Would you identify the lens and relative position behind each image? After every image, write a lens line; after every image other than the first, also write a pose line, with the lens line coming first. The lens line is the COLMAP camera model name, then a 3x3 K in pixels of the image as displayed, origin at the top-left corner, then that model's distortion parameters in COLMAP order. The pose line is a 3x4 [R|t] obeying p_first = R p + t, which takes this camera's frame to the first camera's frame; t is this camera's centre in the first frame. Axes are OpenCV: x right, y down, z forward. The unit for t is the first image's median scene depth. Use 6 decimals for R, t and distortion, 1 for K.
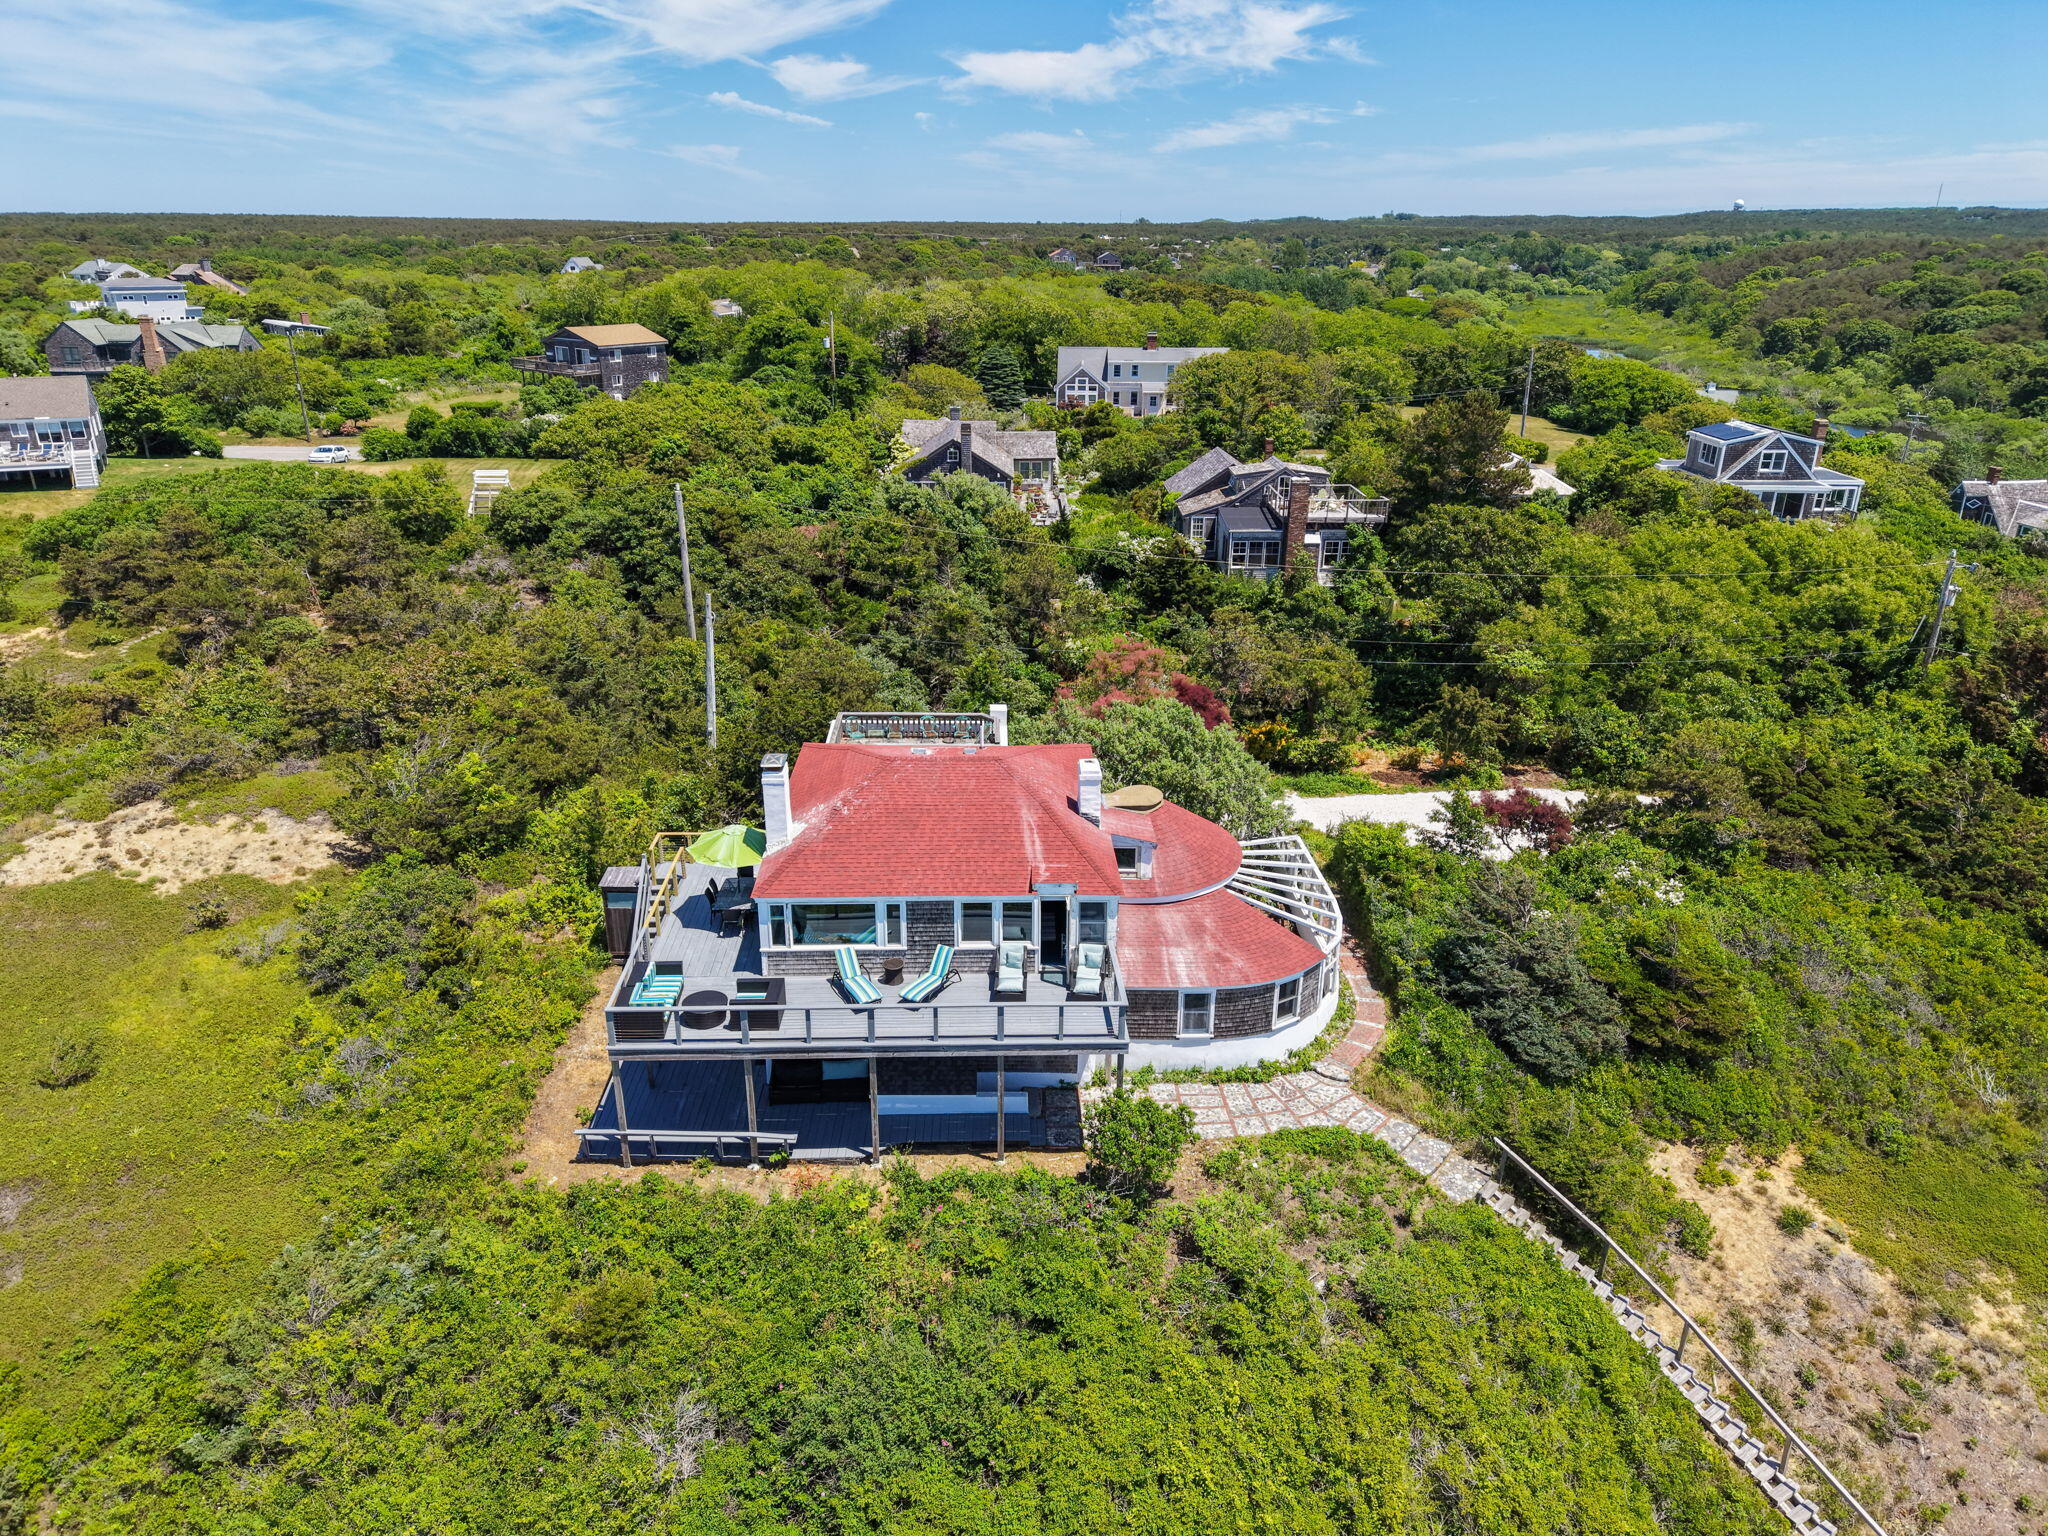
lens RADIAL K [[1365.8, 0, 1028.1], [0, 1365.8, 767.8], [0, 0, 1]] dist [0.055761, -0.039277]
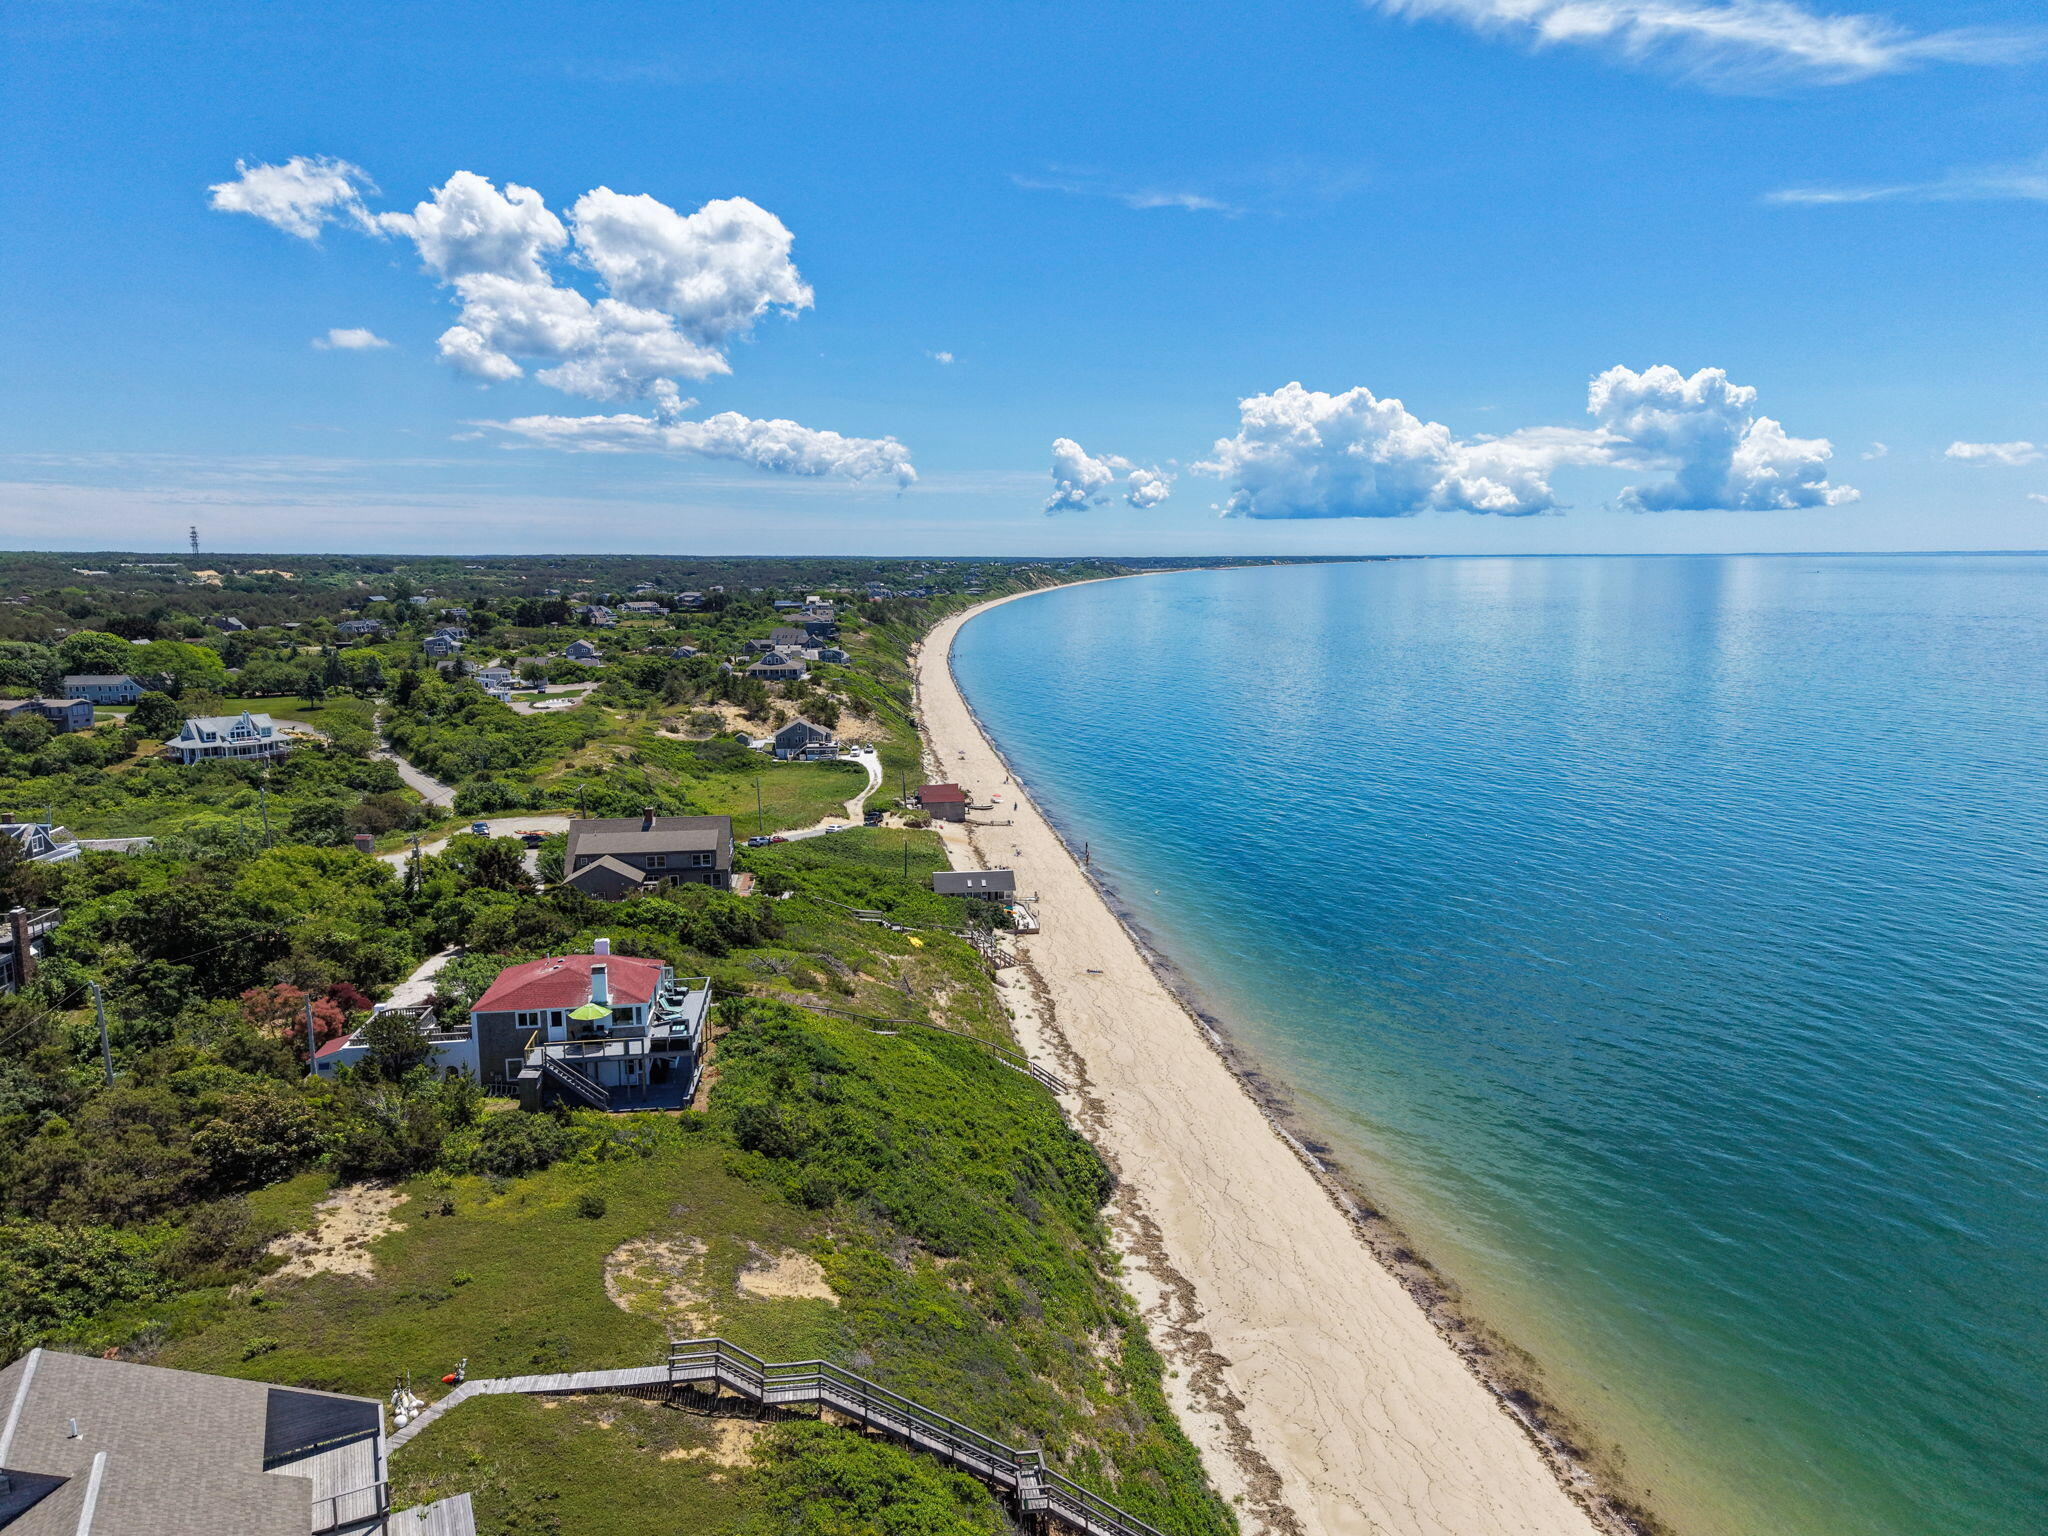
lens RADIAL K [[1365.8, 0, 1018.6], [0, 1365.8, 769.1], [0, 0, 1]] dist [0.055761, -0.039277]
pose [[-0.107791, -0.158507, 0.981456, -0.954431], [0.370336, 0.909757, 0.187601, -0.184779], [-0.922623, 0.383690, -0.039363, 0.099885]]
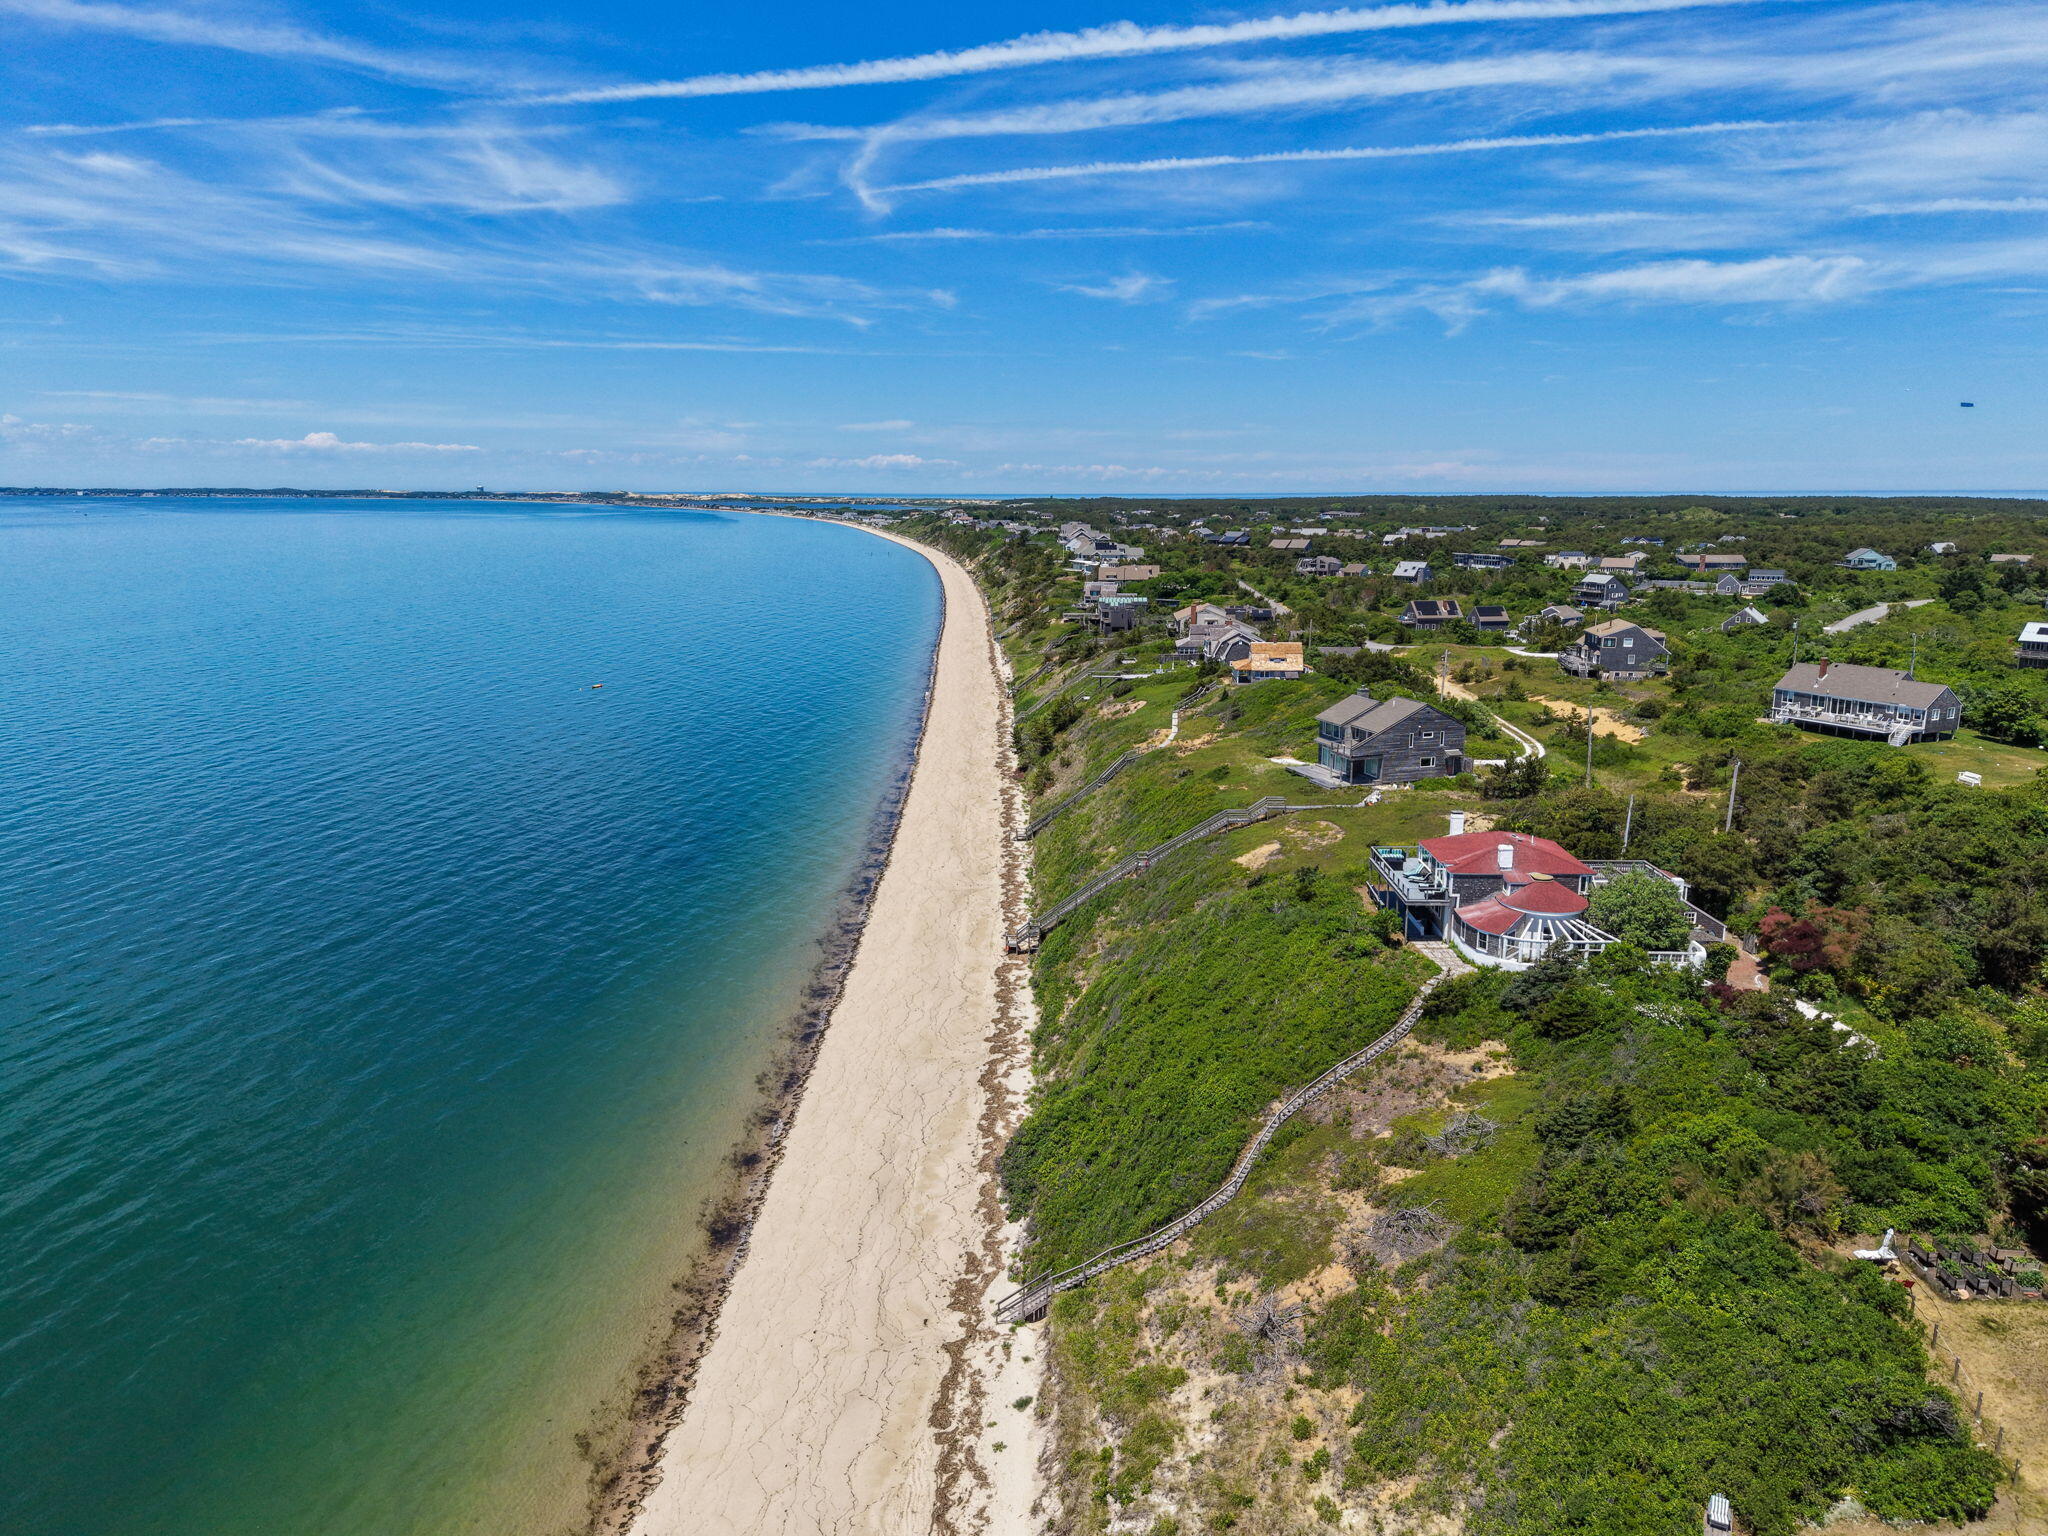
lens RADIAL K [[1365.8, 0, 1041.0], [0, 1365.8, 770.2], [0, 0, 1]] dist [0.055761, -0.039277]
pose [[-0.036045, 0.198687, -0.979400, 1.044028], [-0.366788, 0.909010, 0.197907, -0.130055], [0.929606, 0.366366, 0.040111, -0.009363]]
